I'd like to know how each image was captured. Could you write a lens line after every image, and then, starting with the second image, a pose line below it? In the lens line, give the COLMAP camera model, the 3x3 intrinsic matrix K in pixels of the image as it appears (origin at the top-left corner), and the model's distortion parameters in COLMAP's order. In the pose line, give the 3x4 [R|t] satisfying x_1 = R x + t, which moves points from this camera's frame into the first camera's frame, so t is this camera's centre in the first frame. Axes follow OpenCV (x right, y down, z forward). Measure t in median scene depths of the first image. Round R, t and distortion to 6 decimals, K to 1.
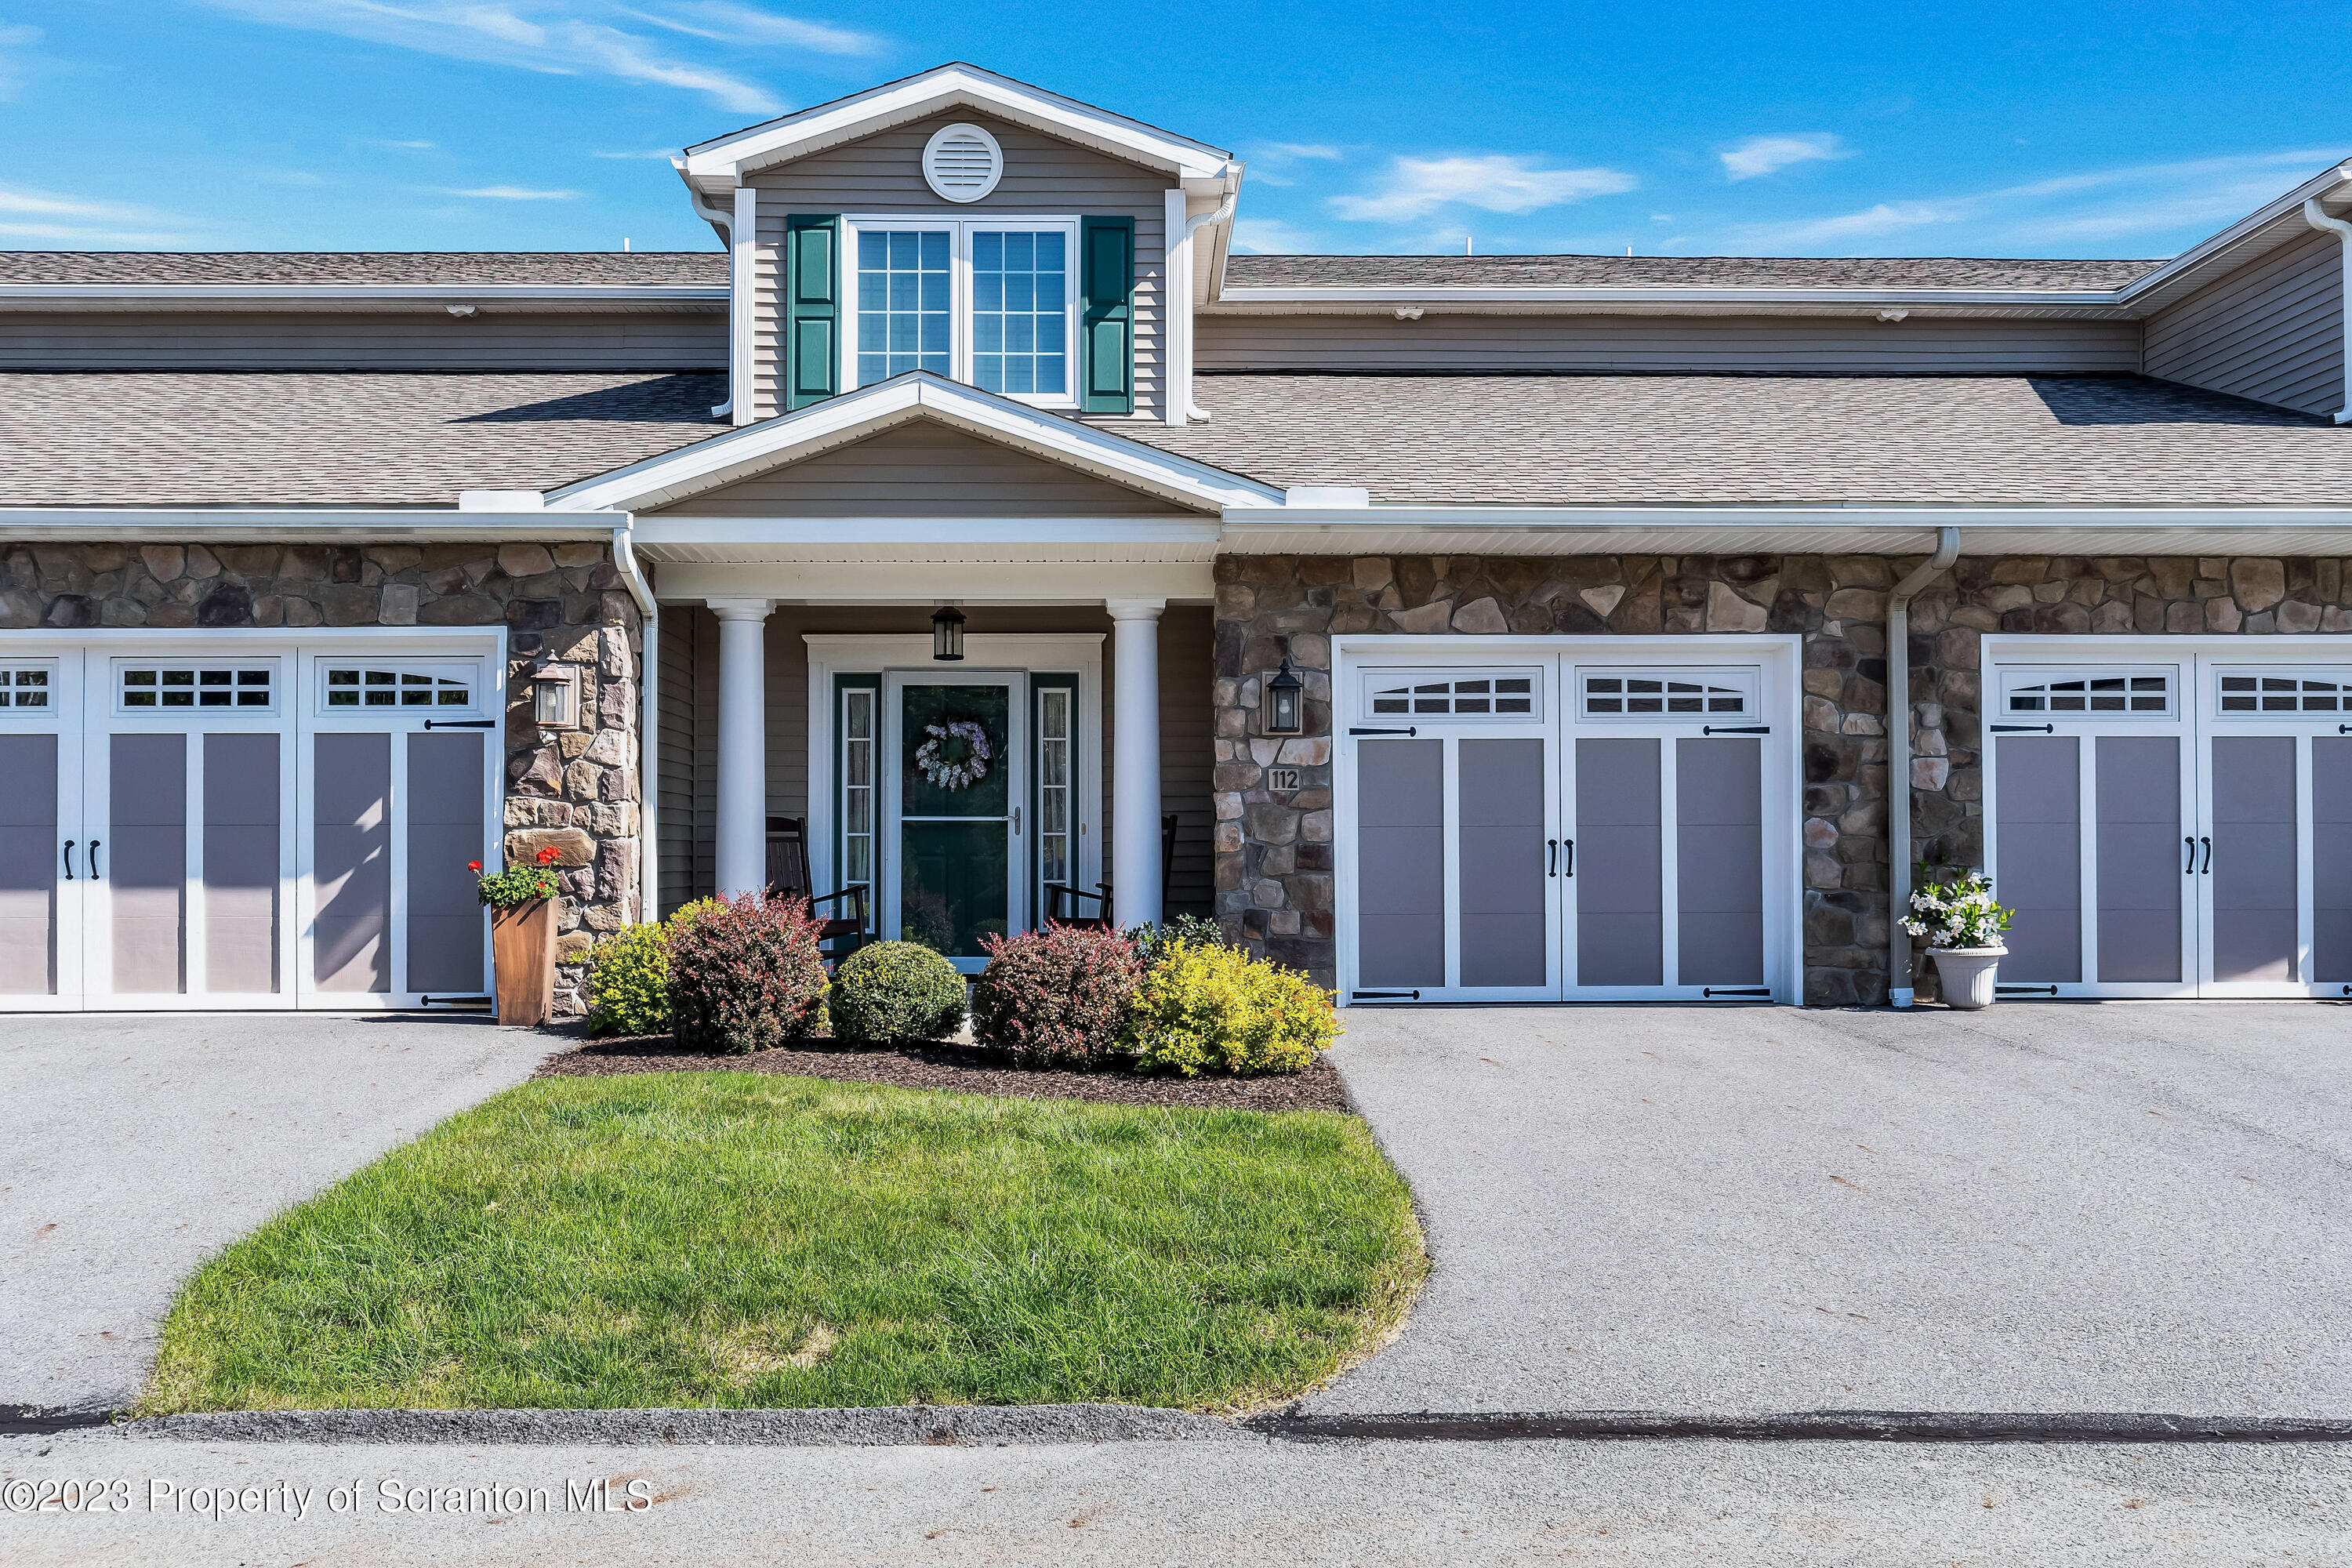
lens RADIAL K [[2206.4, 0, 1189.8], [0, 2206.4, 781.6], [0, 0, 1]] dist [0.020475, 0.000000]
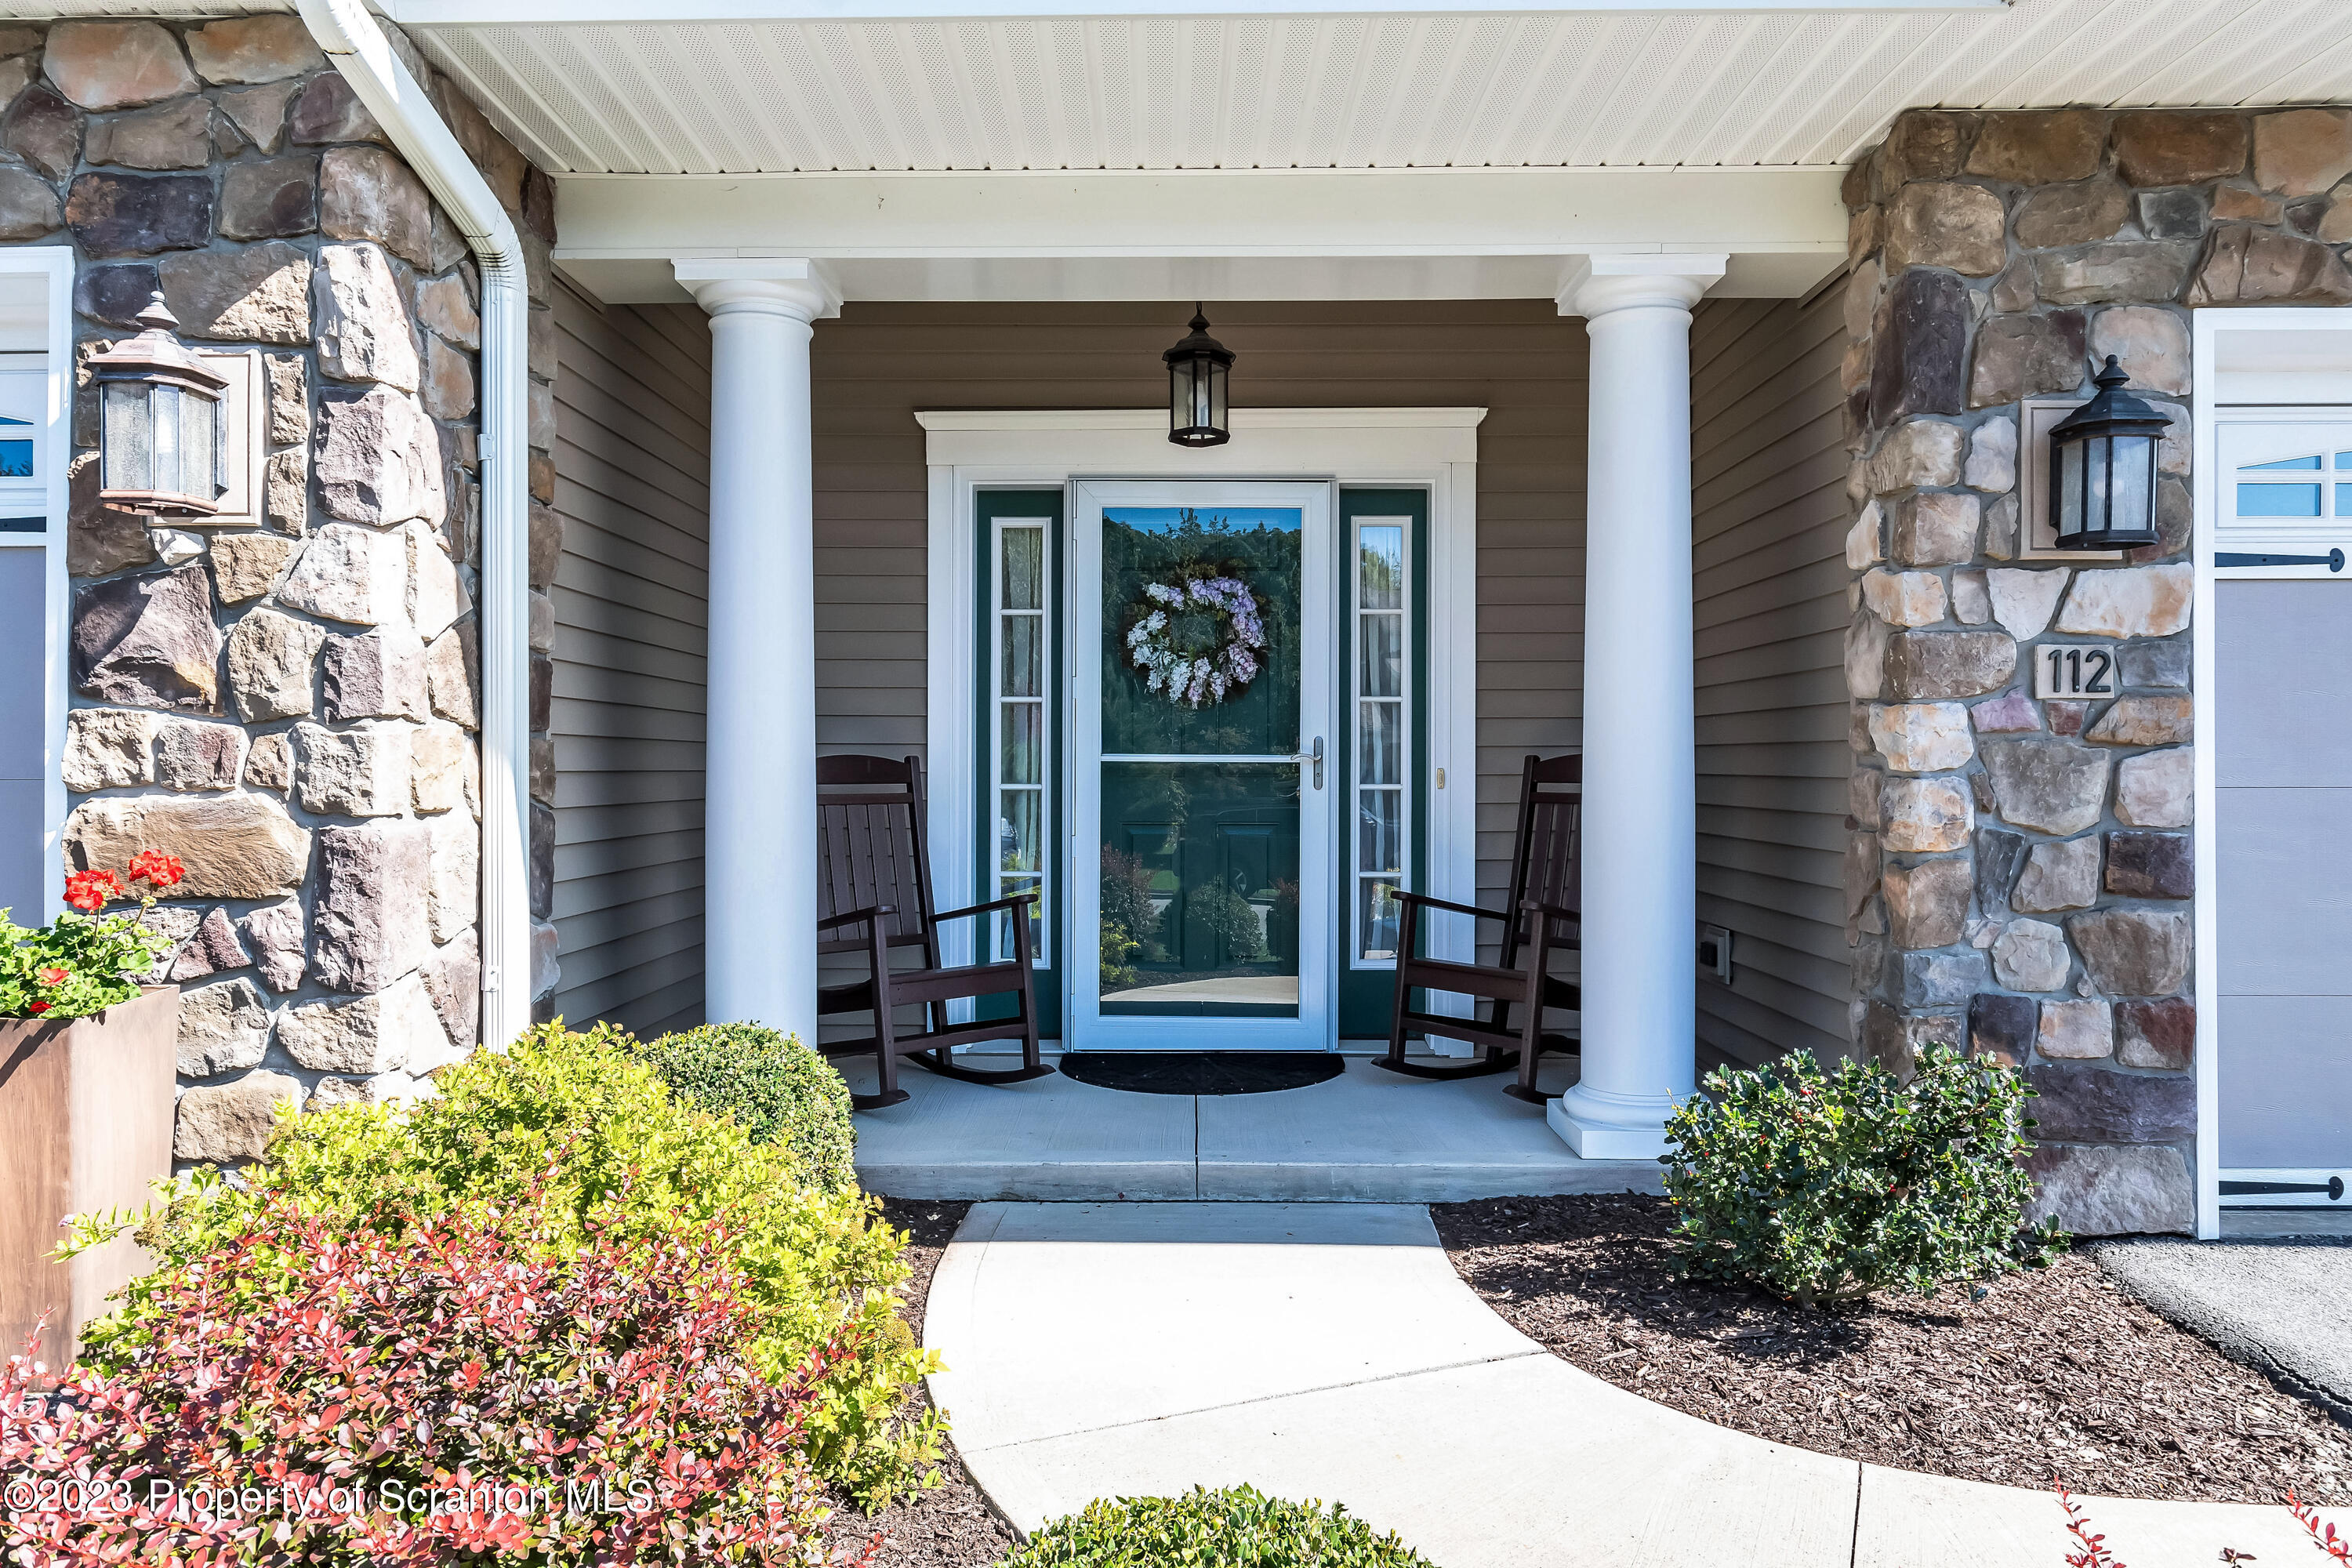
lens RADIAL K [[1481.1, 0, 1167.2], [0, 1481.1, 789.1], [0, 0, 1]] dist [-0.003909, -0.001160]
pose [[0.998434, 0.004310, -0.055772, -0.106676], [-0.001596, 0.998816, 0.048624, 0.007592], [0.055915, -0.048459, 0.997259, 0.724105]]
